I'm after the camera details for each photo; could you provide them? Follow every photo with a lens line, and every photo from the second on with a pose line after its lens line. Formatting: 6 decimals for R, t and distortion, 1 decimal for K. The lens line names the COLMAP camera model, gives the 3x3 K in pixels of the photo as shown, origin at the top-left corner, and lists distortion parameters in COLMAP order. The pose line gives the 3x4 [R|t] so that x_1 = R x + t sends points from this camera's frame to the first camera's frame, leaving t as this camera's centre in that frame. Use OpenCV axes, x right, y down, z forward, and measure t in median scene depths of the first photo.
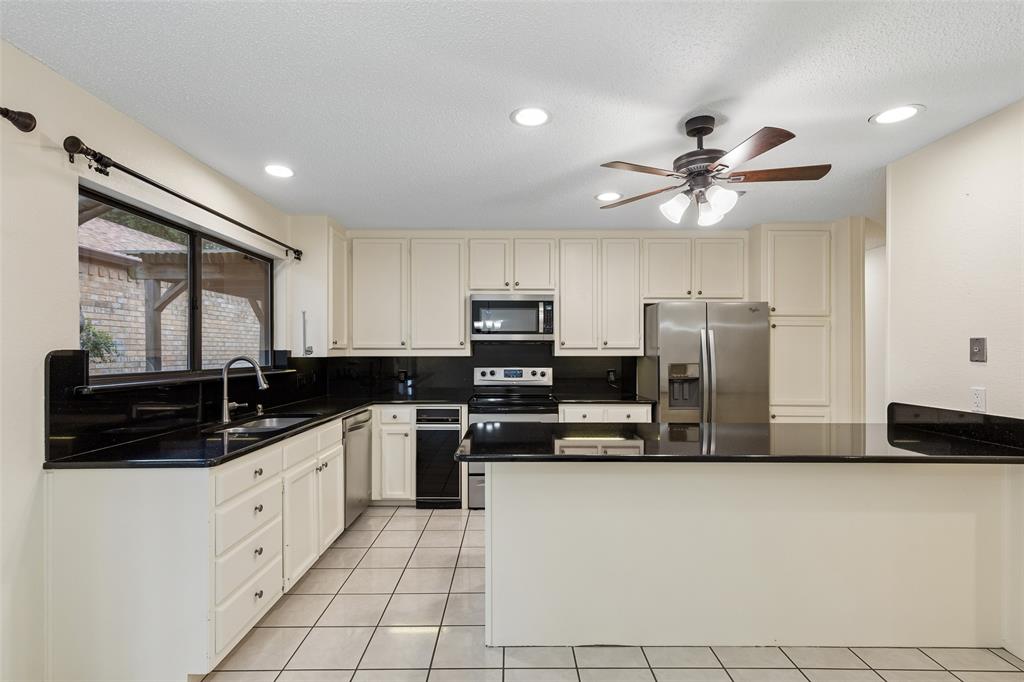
lens RADIAL K [[479.9, 0, 507.2], [0, 479.9, 347.0], [0, 0, 1]] dist [0.017956, -0.000025]
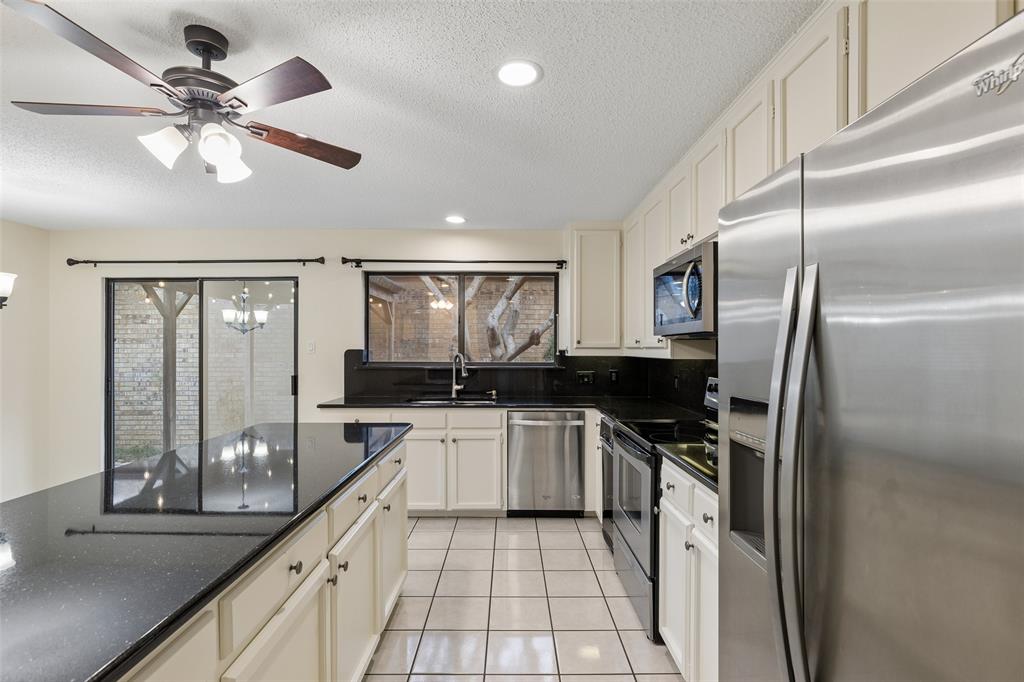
lens RADIAL K [[479.9, 0, 510.2], [0, 479.9, 342.5], [0, 0, 1]] dist [0.017956, -0.000025]
pose [[0.001156, -0.012659, -0.999919, 0.619614], [0.005594, 0.999904, -0.012652, 0.003135], [0.999984, -0.005579, 0.001227, 0.799693]]
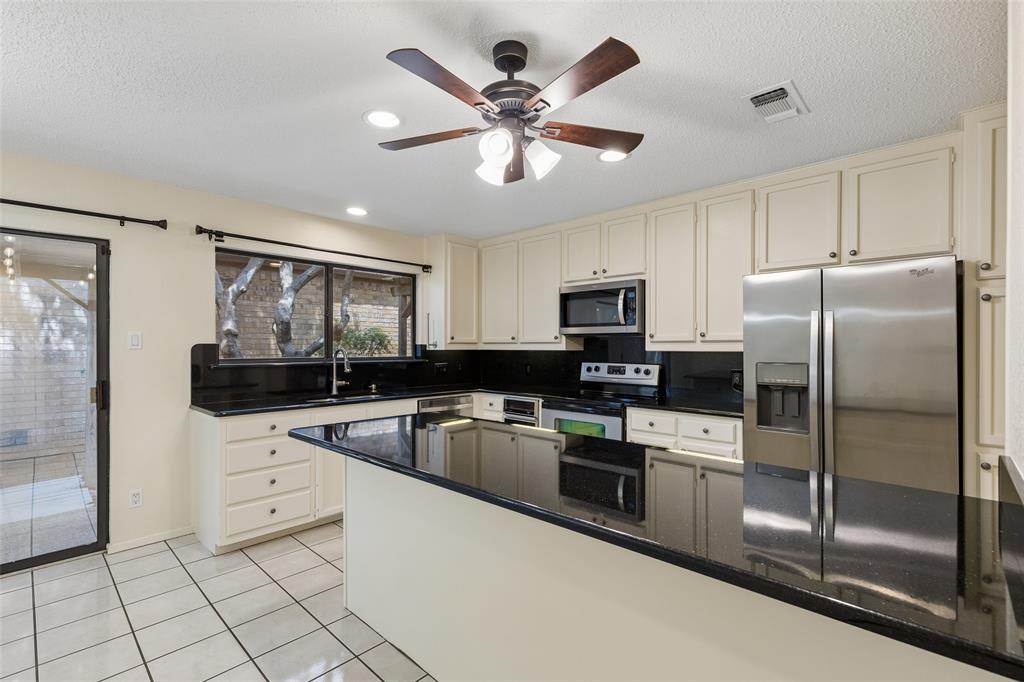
lens RADIAL K [[461.7, 0, 510.3], [0, 461.7, 343.0], [0, 0, 1]] dist [0.012931, -0.001894]
pose [[0.726067, -0.004457, -0.687609, 0.503632], [0.004425, 0.999989, -0.001809, 0.005531], [0.687609, -0.001730, 0.726079, 0.247163]]
